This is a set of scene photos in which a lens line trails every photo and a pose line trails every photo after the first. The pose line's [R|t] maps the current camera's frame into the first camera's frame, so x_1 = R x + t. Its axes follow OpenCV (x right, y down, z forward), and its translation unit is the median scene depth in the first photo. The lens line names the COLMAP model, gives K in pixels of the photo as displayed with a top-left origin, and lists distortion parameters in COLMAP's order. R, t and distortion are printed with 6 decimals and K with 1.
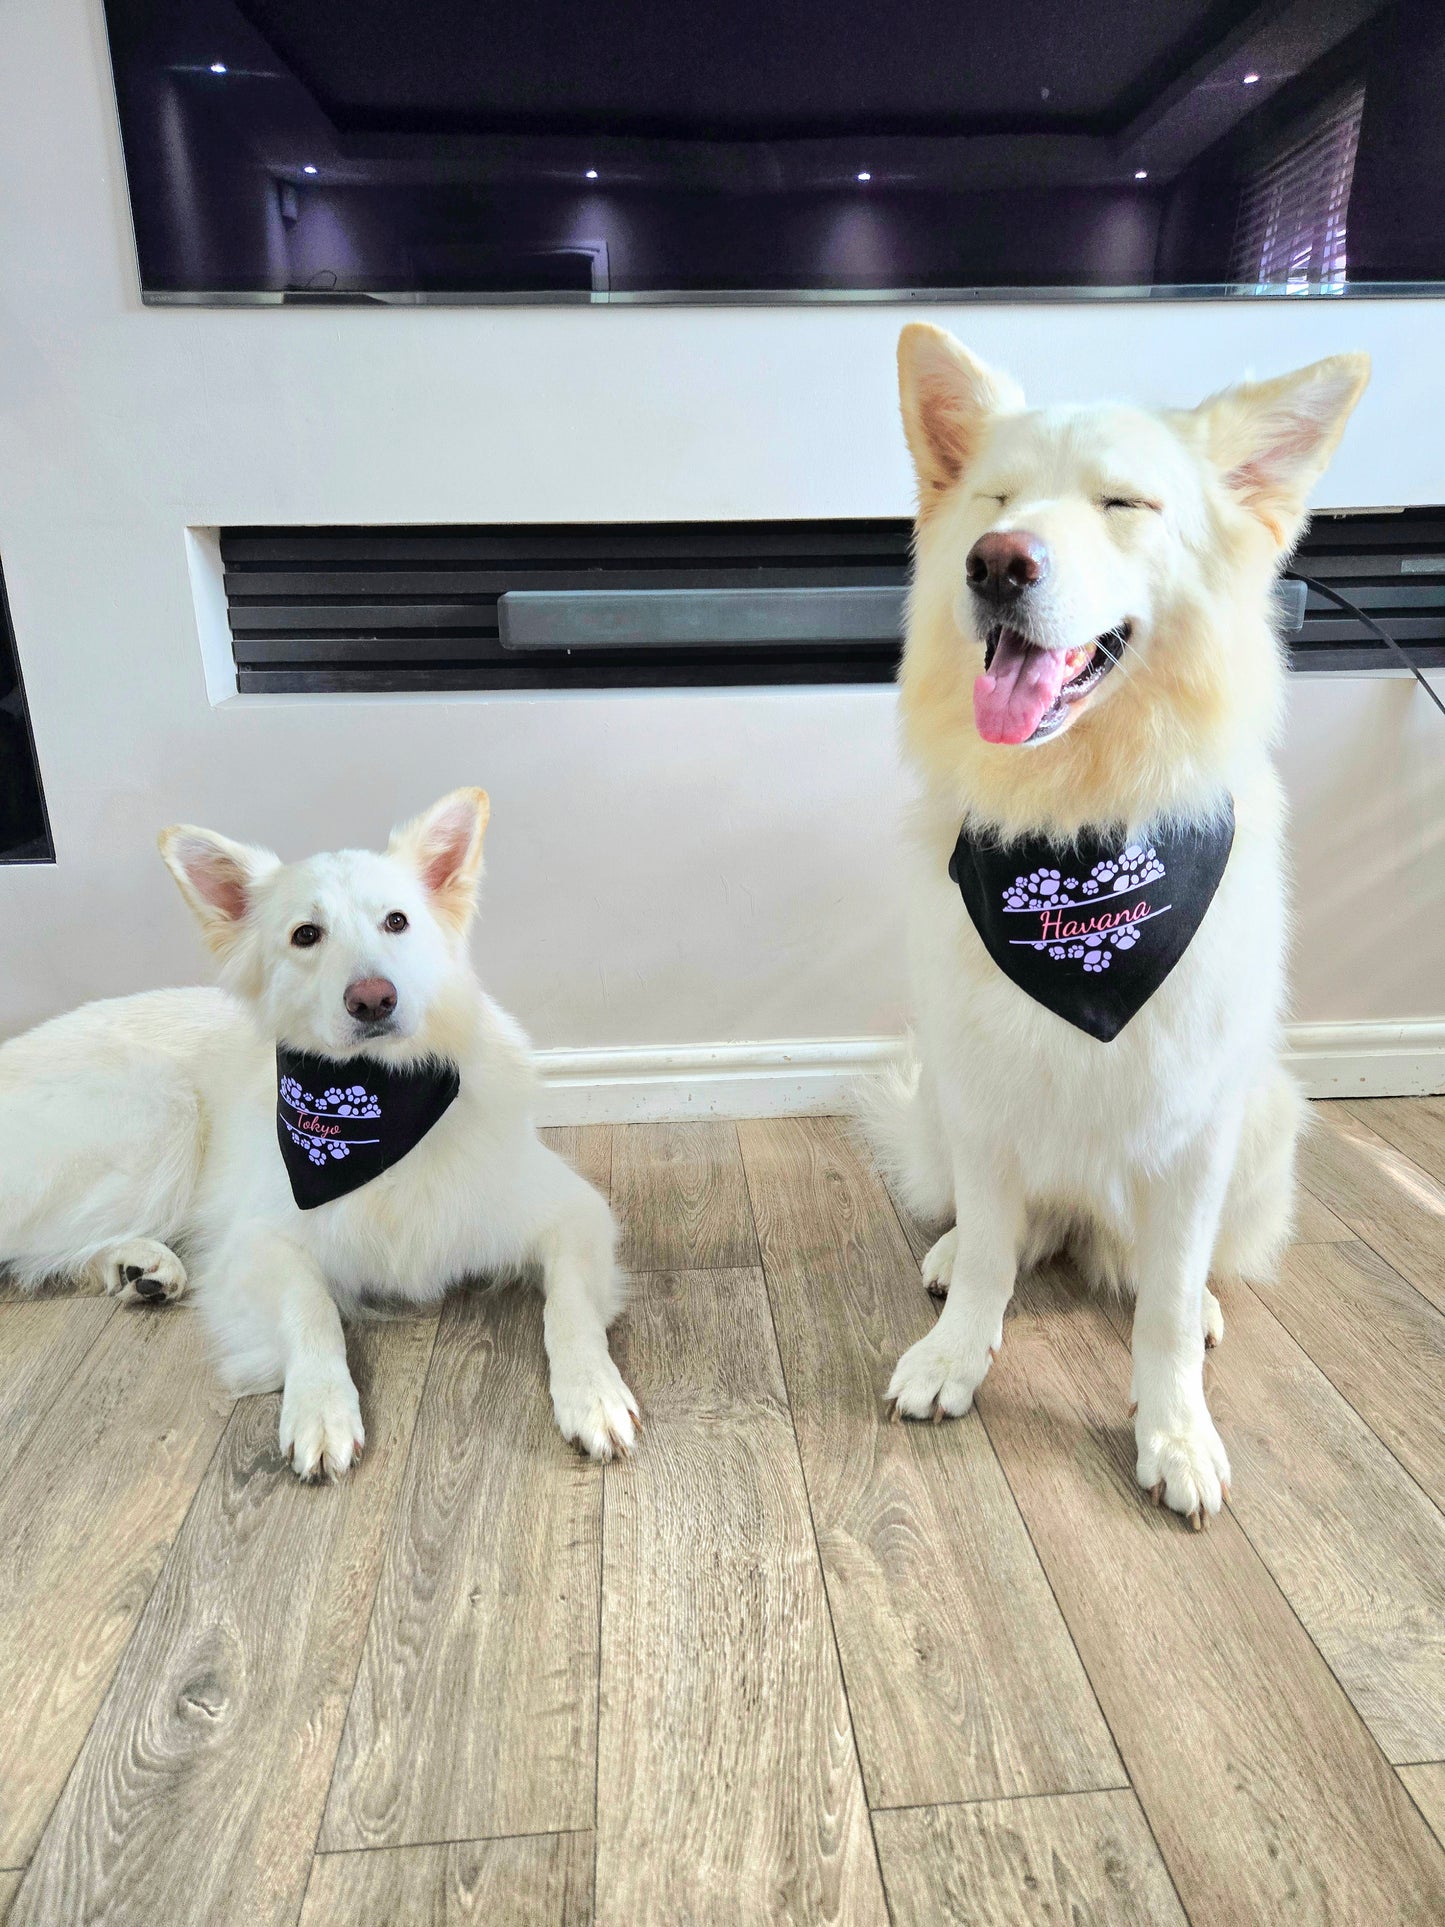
lens RADIAL K [[1251.7, 0, 717.0], [0, 1251.7, 967.1], [0, 0, 1]] dist [0.053915, -0.043313]
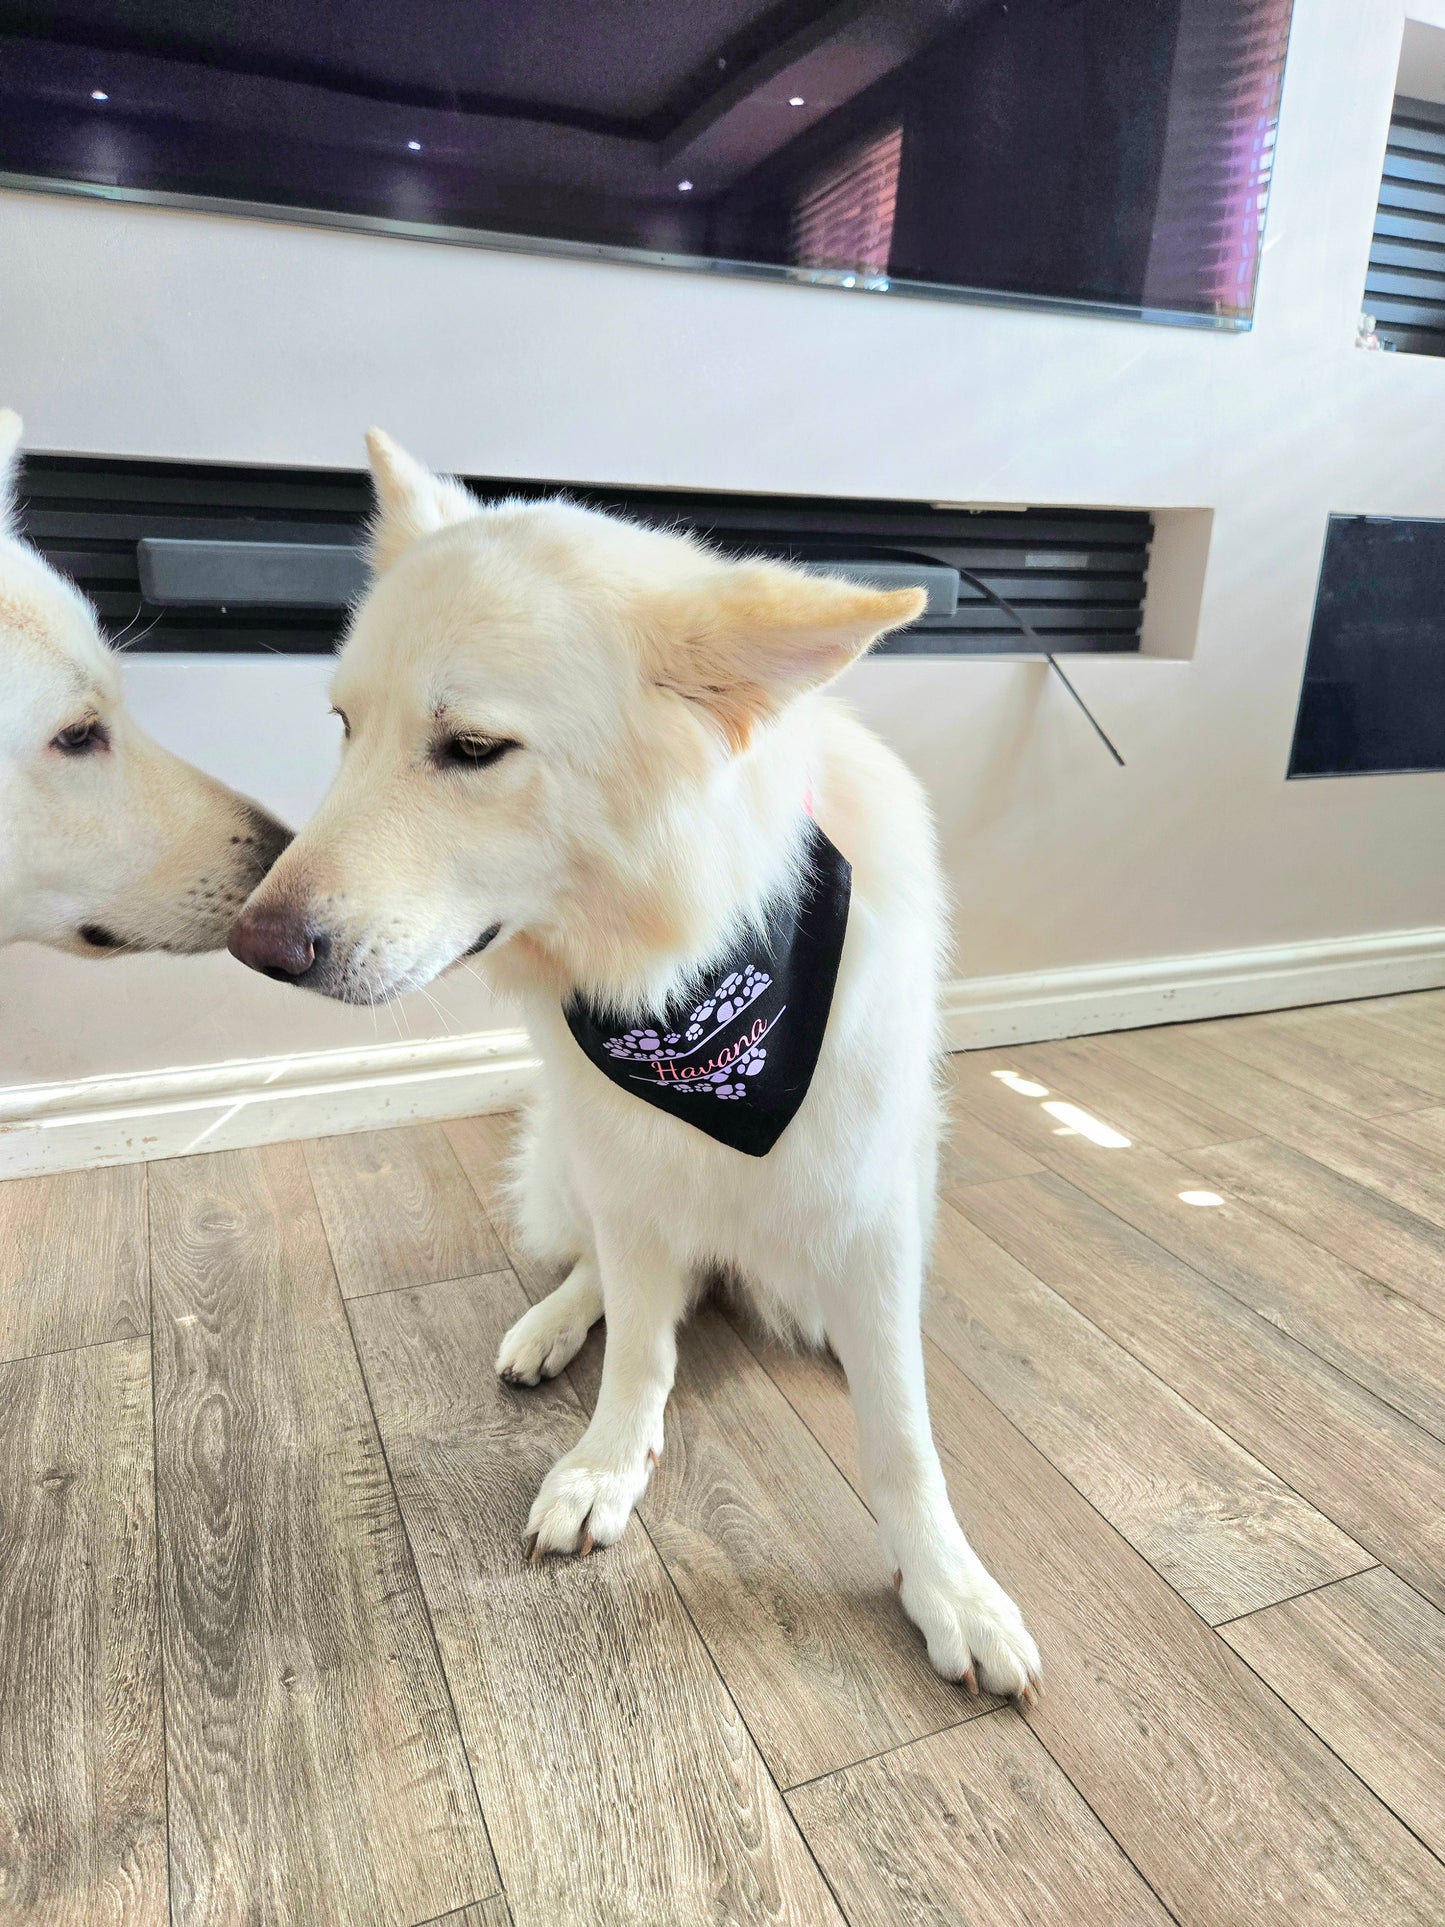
lens RADIAL K [[1279.4, 0, 732.2], [0, 1279.4, 953.2], [0, 0, 1]] dist [0.039085, -0.035354]
pose [[0.945660, -0.055714, 0.320347, -0.149754], [0.057840, 0.998322, 0.002885, 0.013832], [-0.319970, 0.015801, 0.947296, 0.050975]]
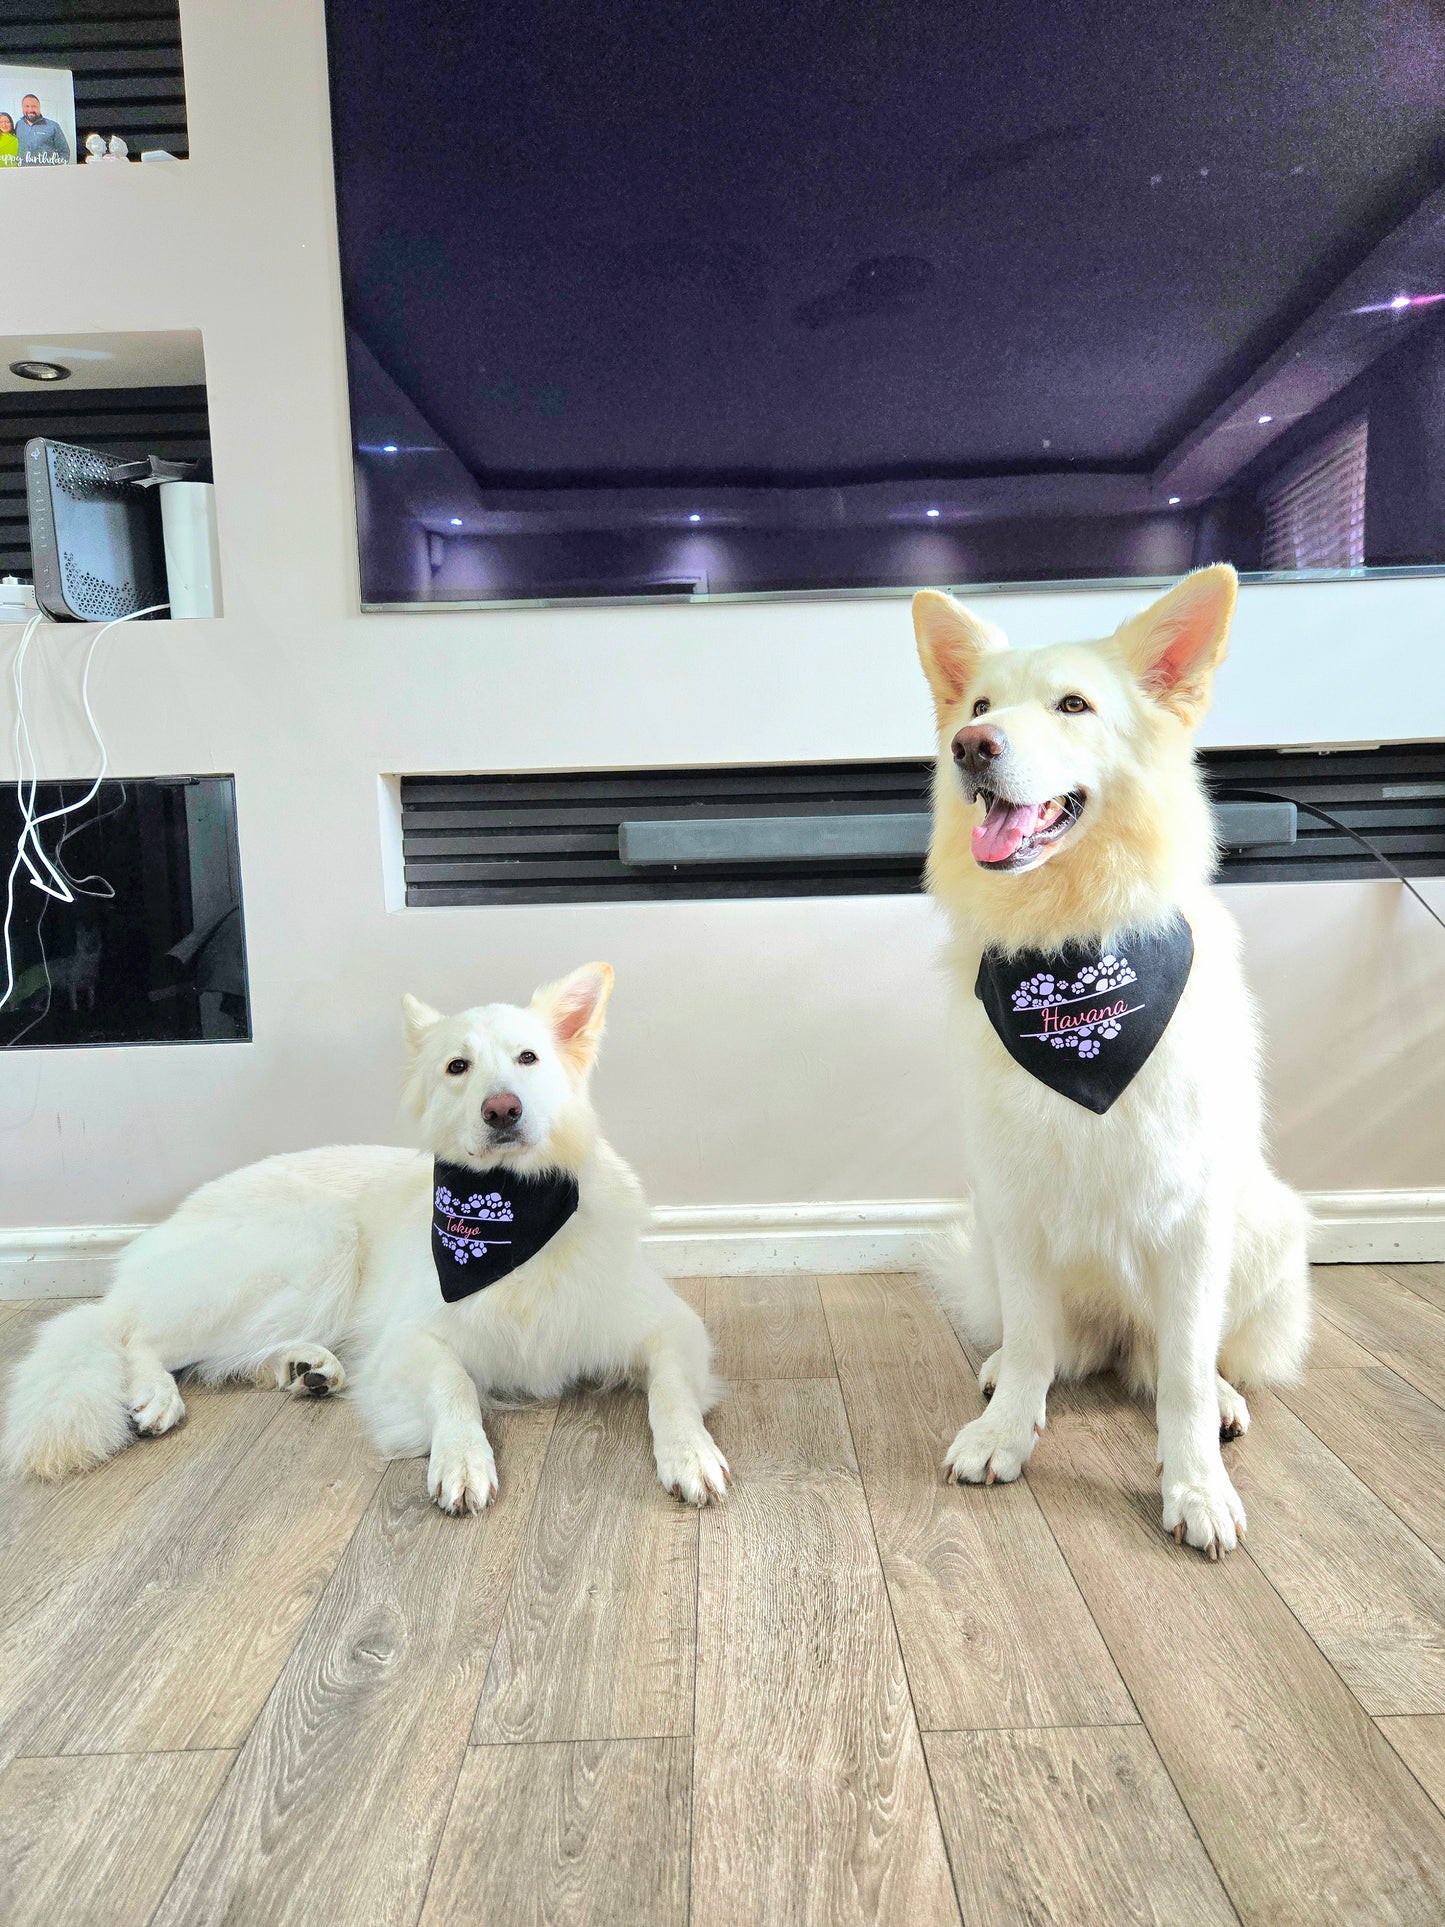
lens RADIAL K [[1213.1, 0, 730.2], [0, 1213.1, 990.1], [0, 0, 1]] dist [0.045455, -0.036956]
pose [[0.998043, -0.009215, -0.061849, 0.014497], [-0.002467, 0.982508, -0.186205, 0.145118], [0.062483, 0.185993, 0.980562, -0.216168]]
